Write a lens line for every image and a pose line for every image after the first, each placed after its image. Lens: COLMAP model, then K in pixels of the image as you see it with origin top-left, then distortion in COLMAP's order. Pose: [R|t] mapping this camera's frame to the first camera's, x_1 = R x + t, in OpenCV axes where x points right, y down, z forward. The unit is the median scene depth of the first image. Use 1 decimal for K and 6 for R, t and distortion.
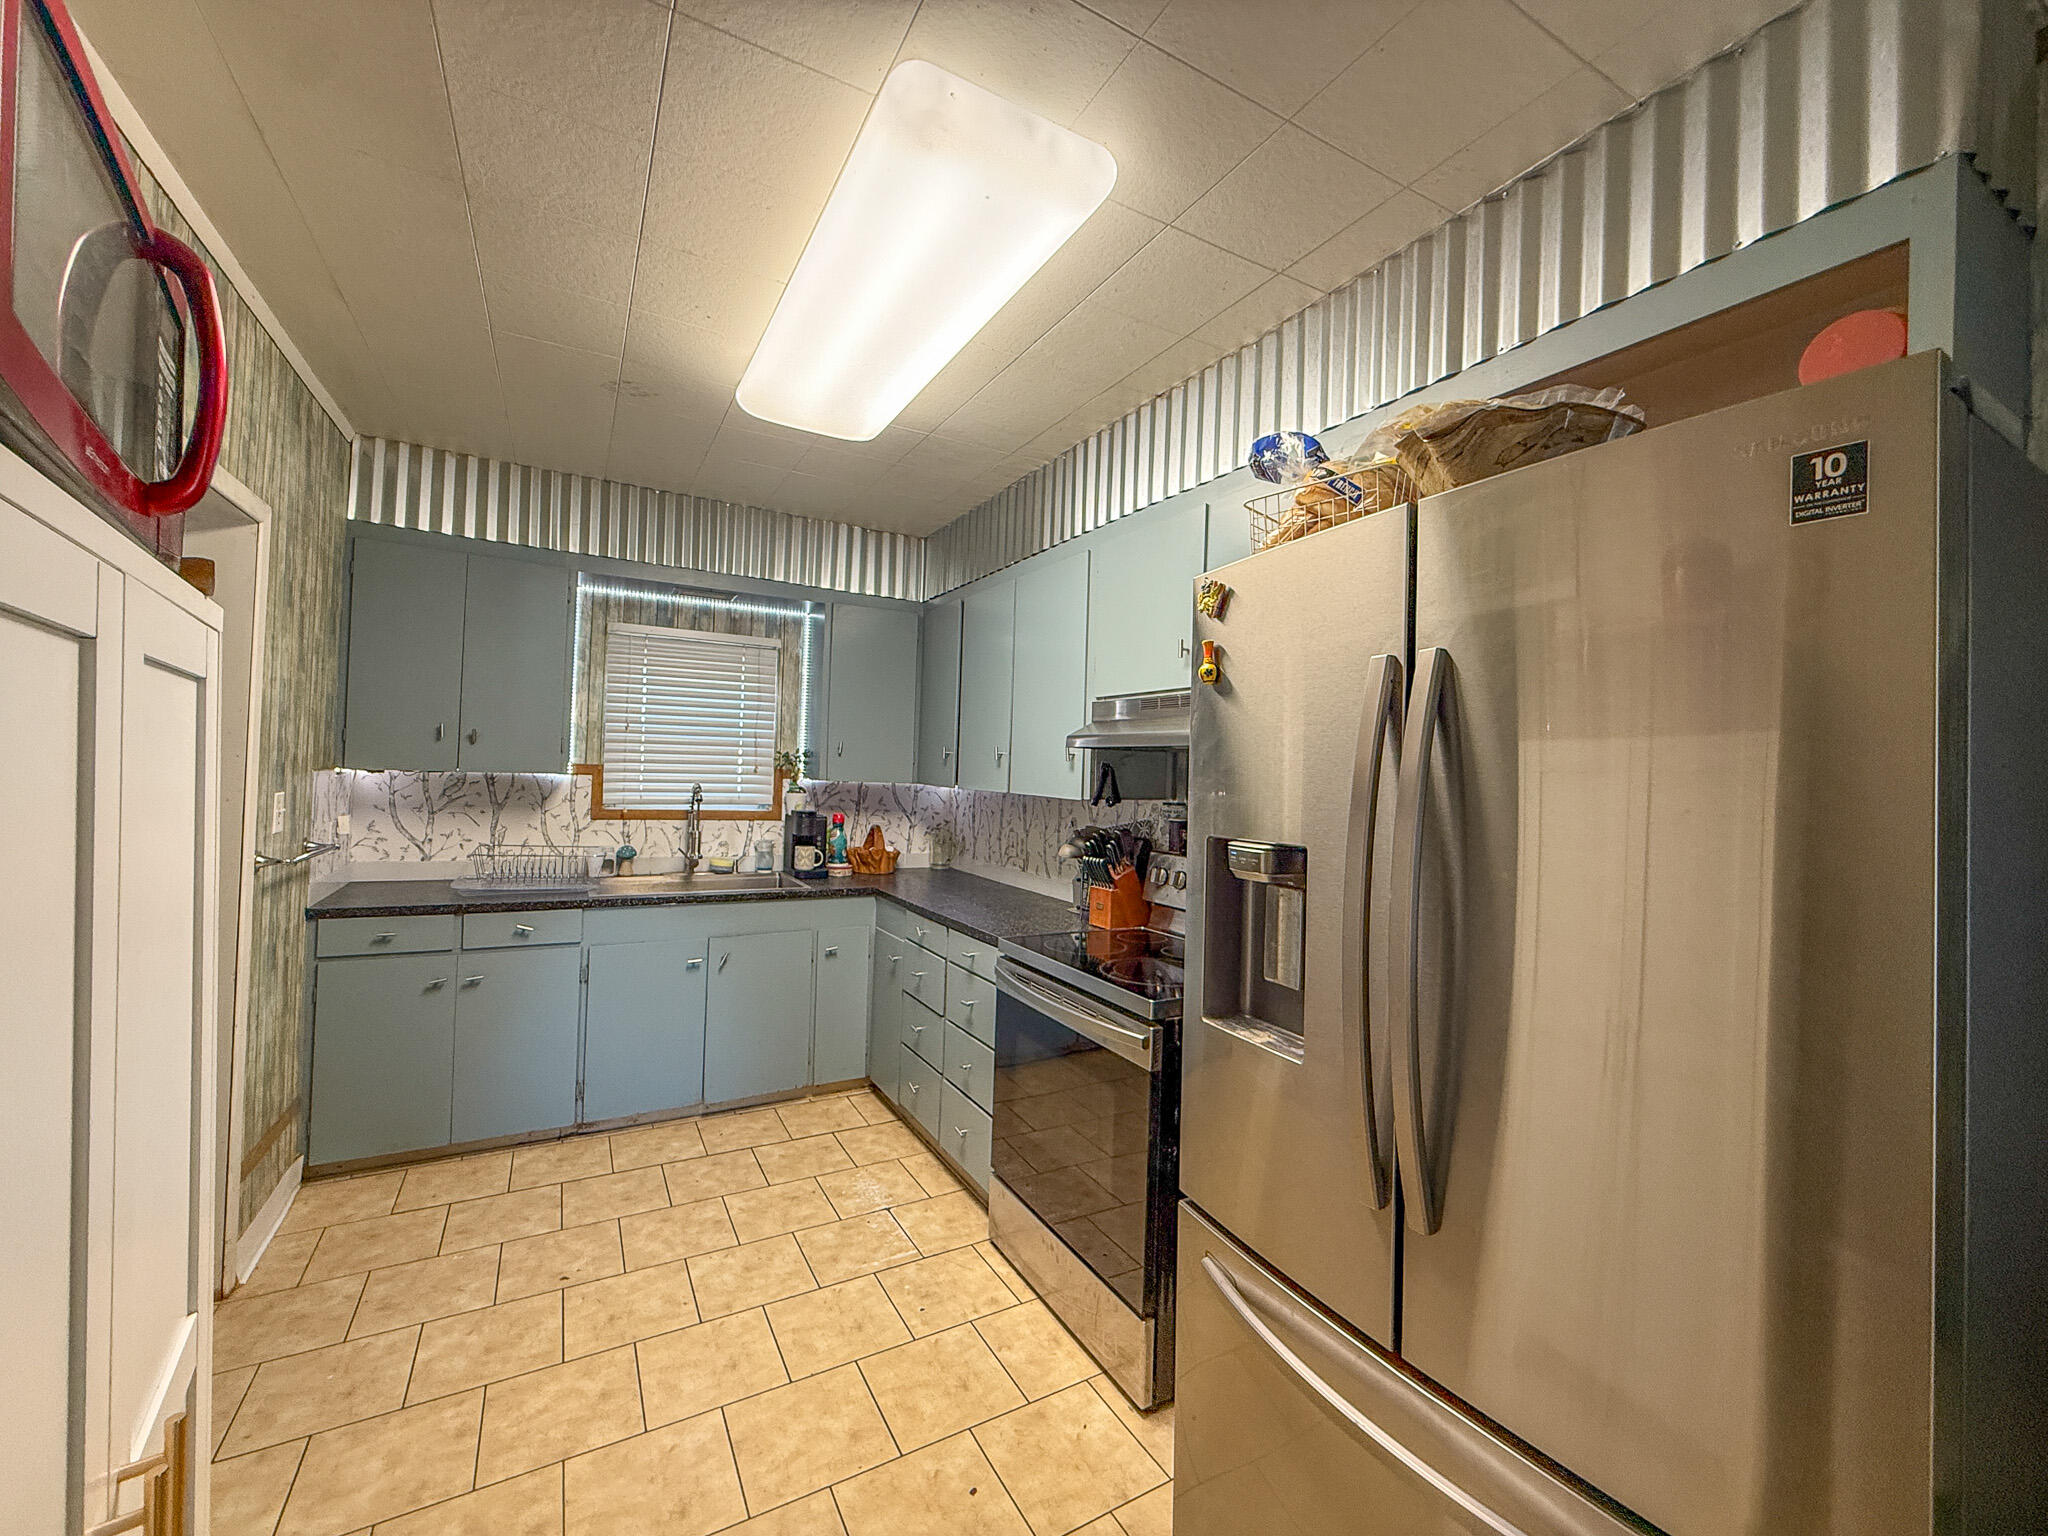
lens RADIAL K [[816.2, 0, 1016.9], [0, 816.2, 764.8], [0, 0, 1]] dist [-0.000184, 0.000136]
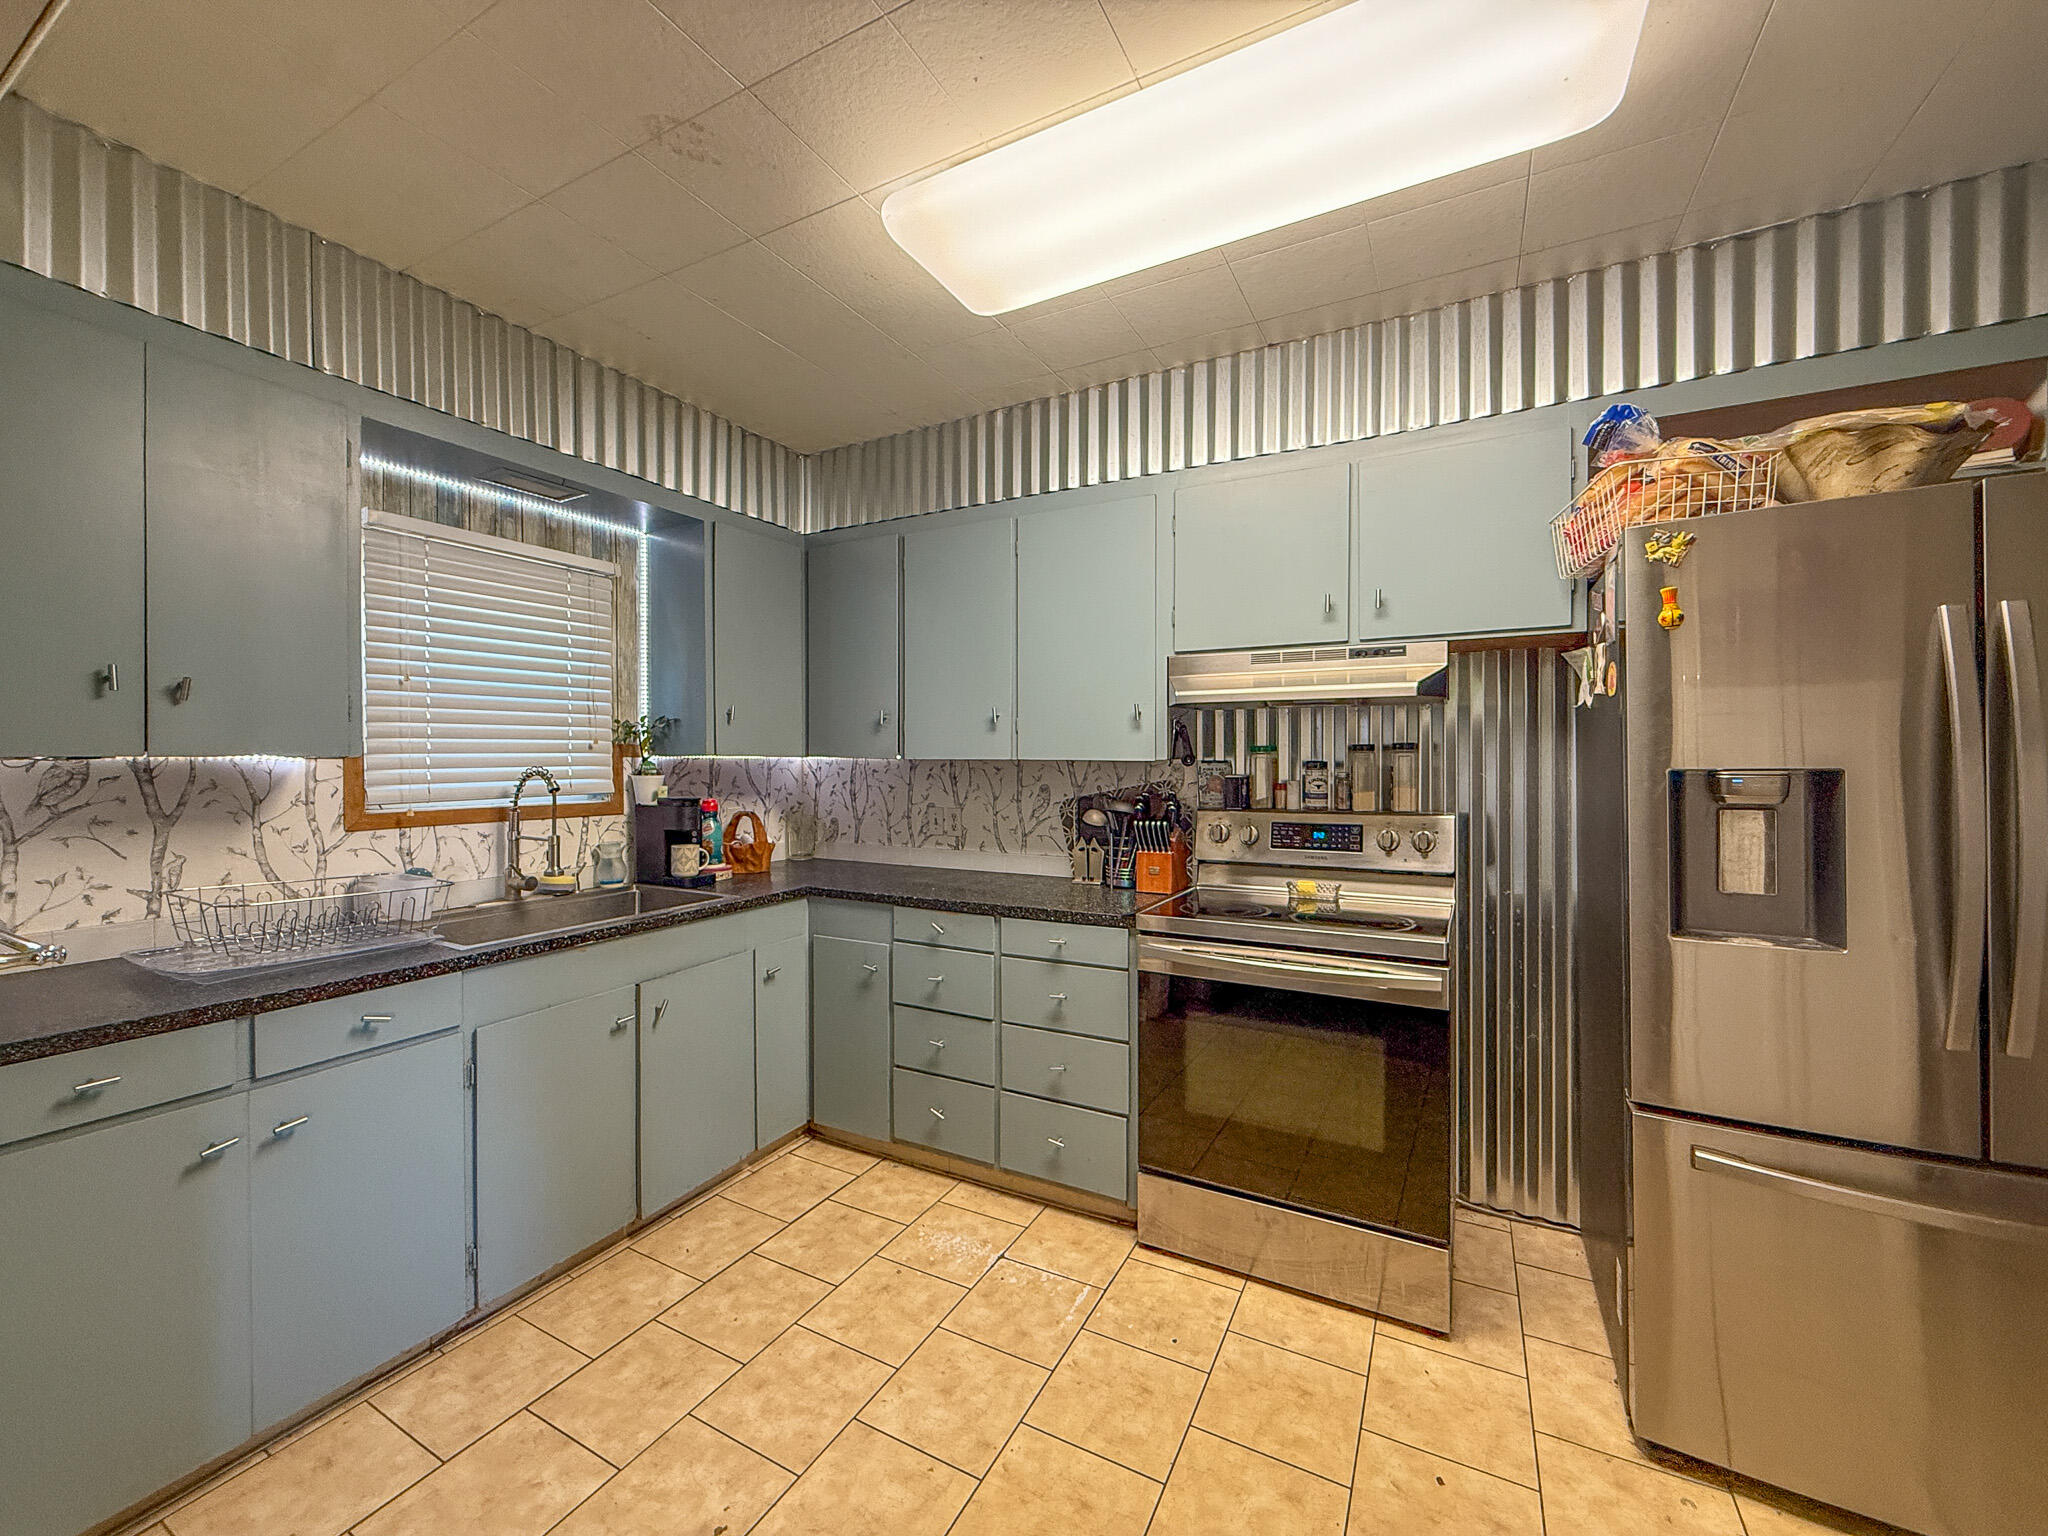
lens RADIAL K [[816.2, 0, 1016.9], [0, 816.2, 764.8], [0, 0, 1]] dist [-0.000184, 0.000136]
pose [[0.844646, -0.039851, 0.533840, -0.420457], [0.025216, 0.999080, 0.034685, 0.008334], [-0.534731, -0.015836, 0.844874, 0.214991]]
